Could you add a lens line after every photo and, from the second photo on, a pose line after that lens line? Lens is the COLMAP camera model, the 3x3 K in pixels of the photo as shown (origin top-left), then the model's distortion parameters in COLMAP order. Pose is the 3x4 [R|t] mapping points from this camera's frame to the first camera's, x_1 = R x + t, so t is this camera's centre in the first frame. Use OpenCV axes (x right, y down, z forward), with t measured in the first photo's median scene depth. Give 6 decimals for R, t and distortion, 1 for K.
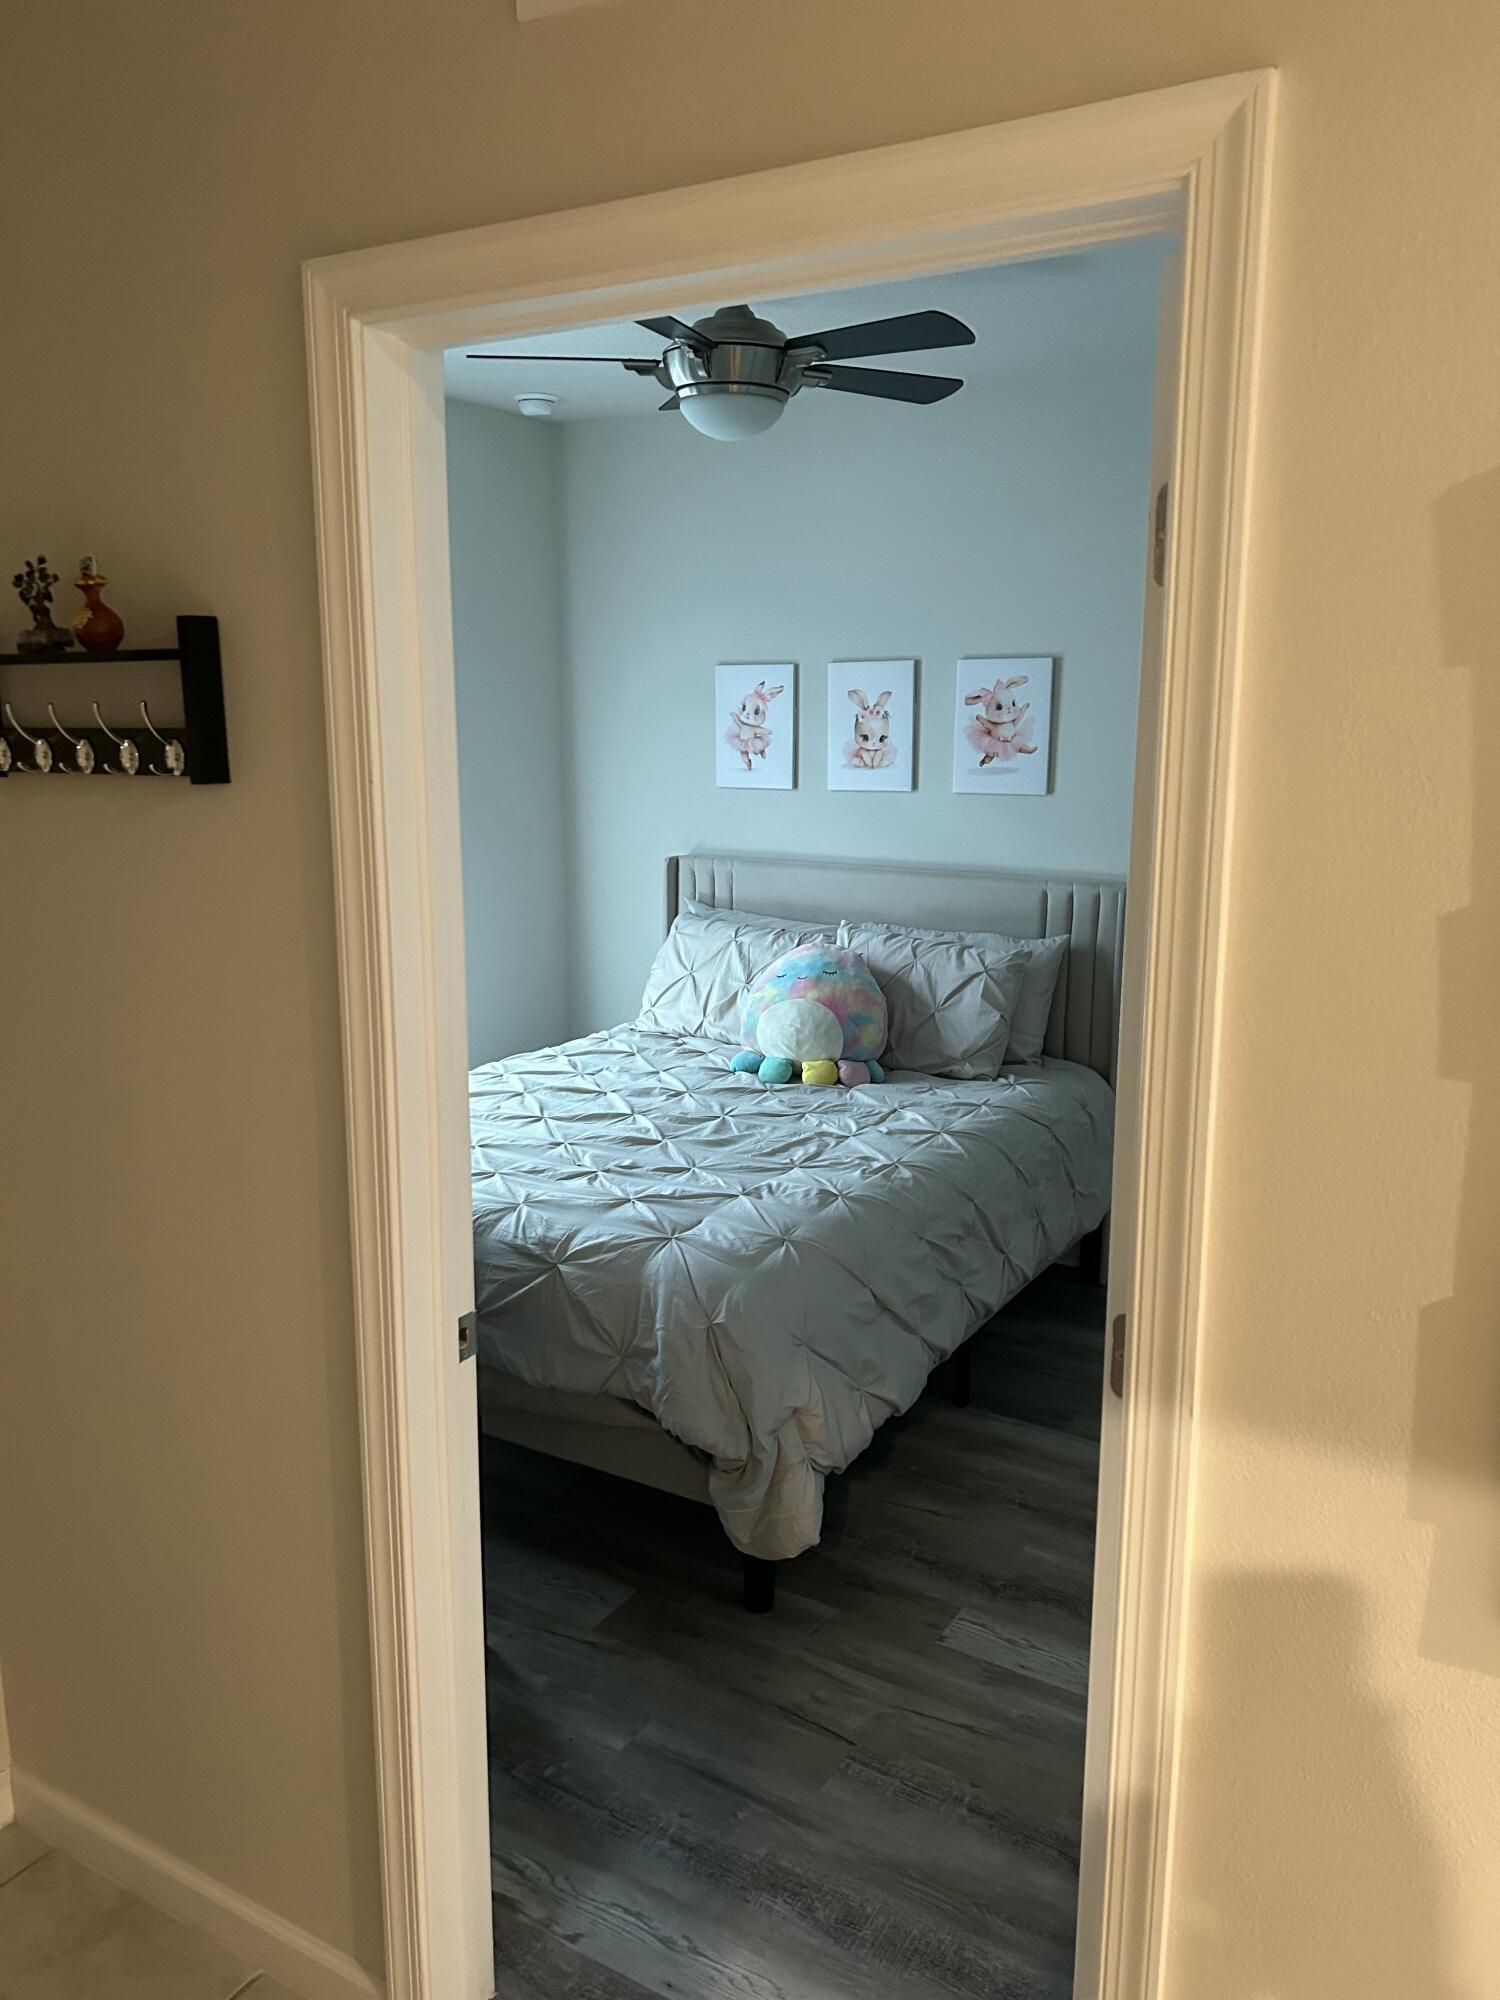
lens RADIAL K [[1501.1, 0, 747.3], [0, 1501.1, 995.6], [0, 0, 1]] dist [0.032218, -0.039513]
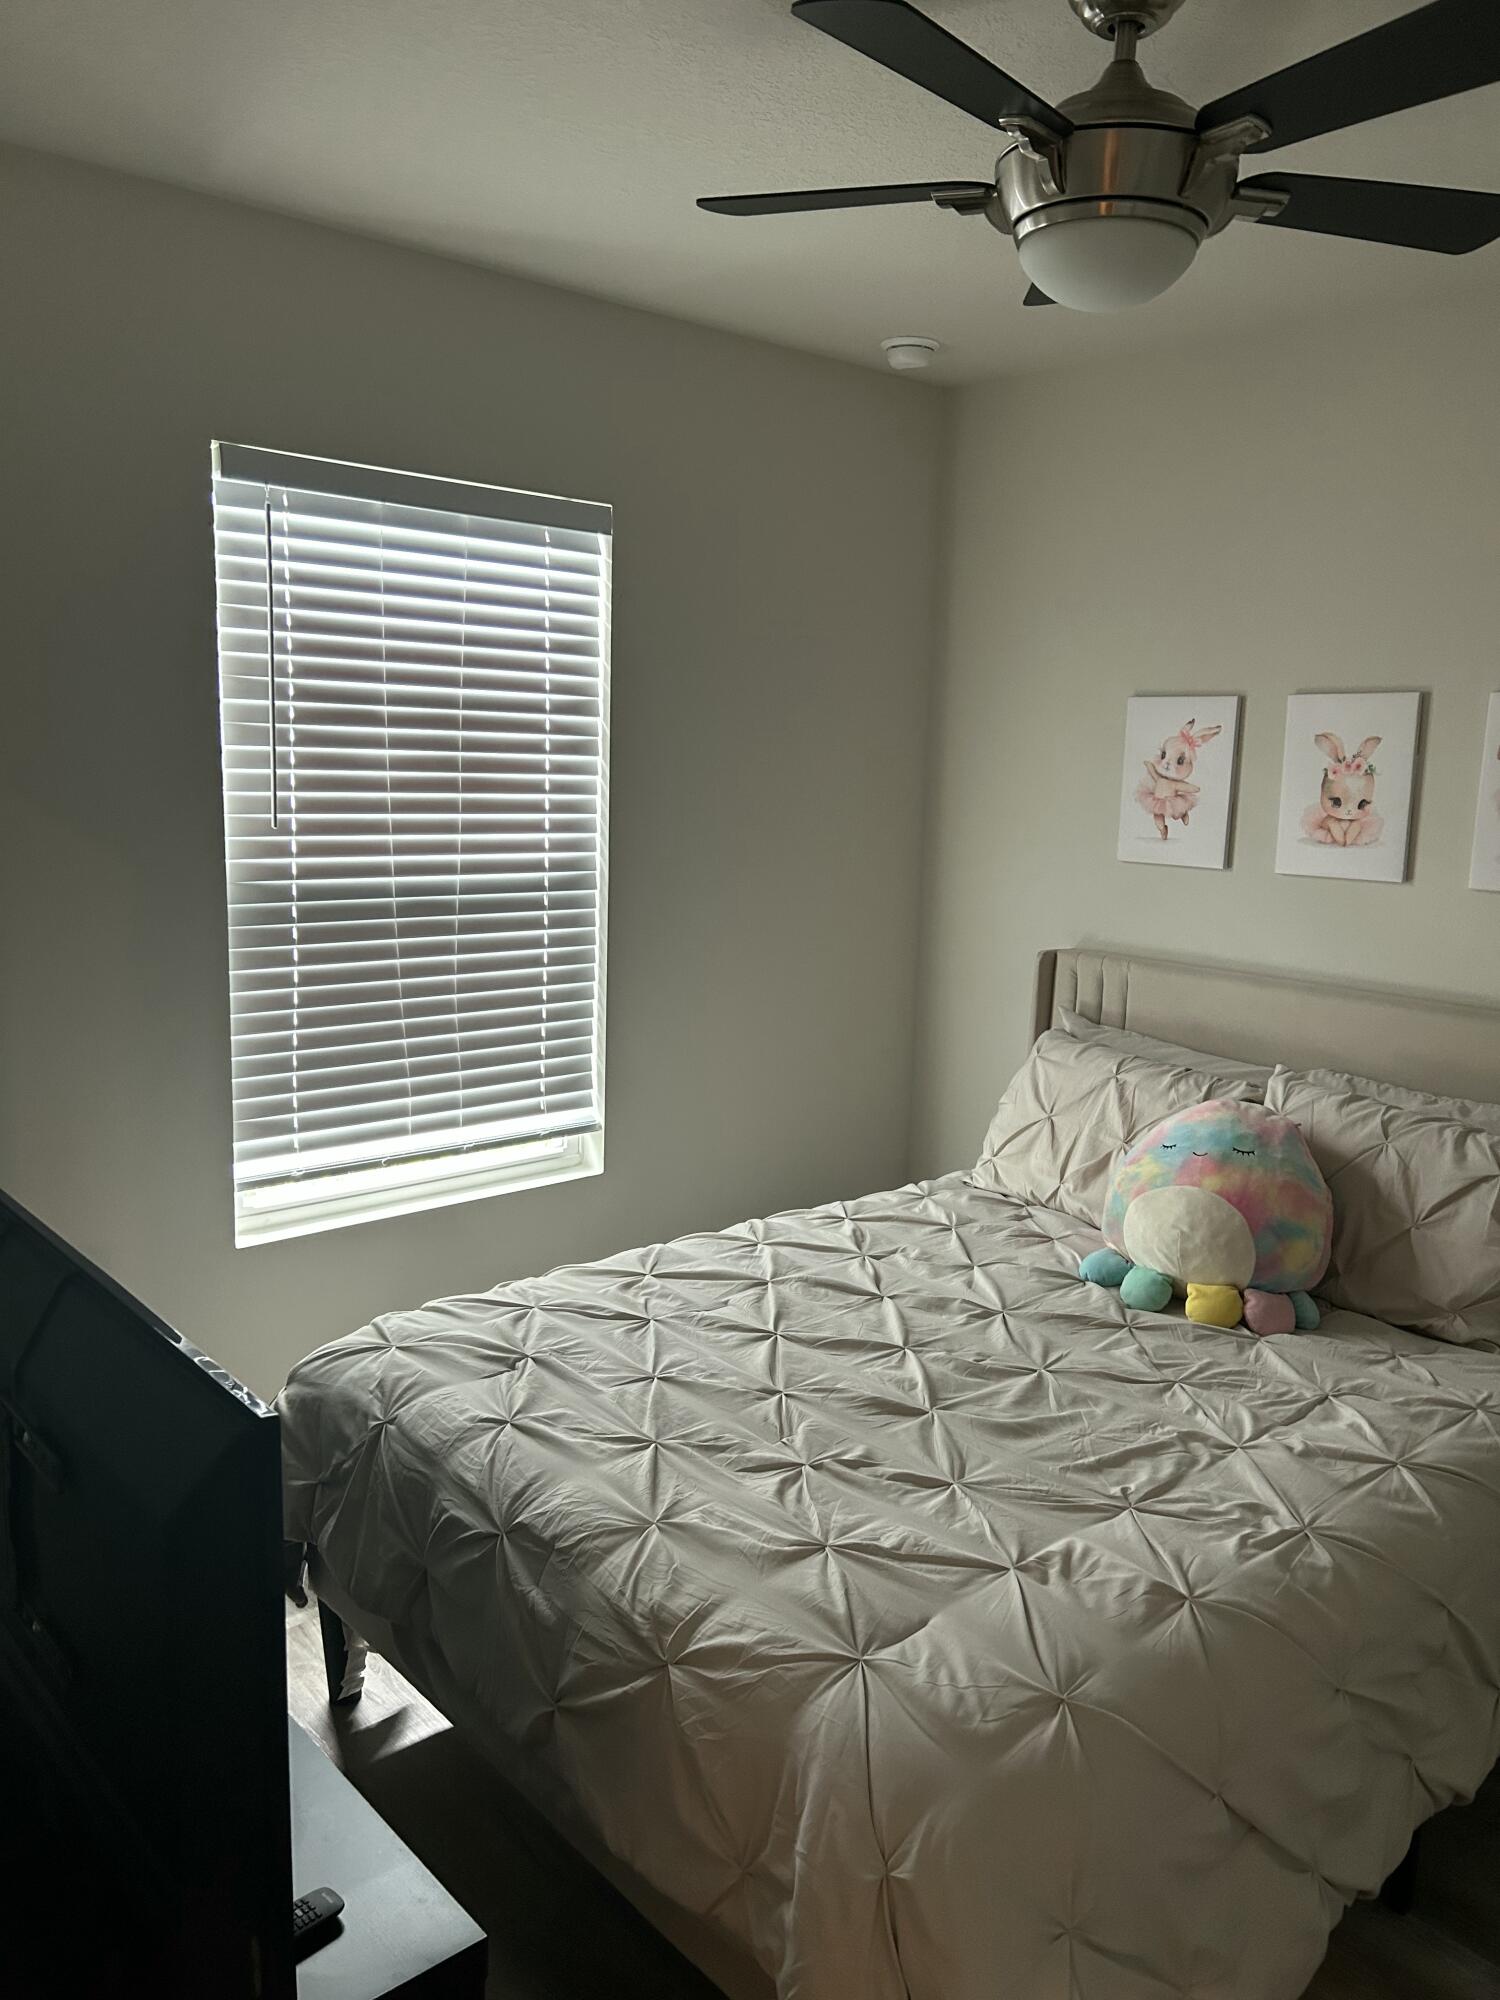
lens RADIAL K [[1501.1, 0, 744.6], [0, 1501.1, 995.7], [0, 0, 1]] dist [0.032218, -0.039513]
pose [[0.948608, 0.077971, -0.306696, 0.048077], [-0.086931, 0.996092, -0.015642, -0.058398], [0.304278, 0.041499, 0.951679, 0.314890]]
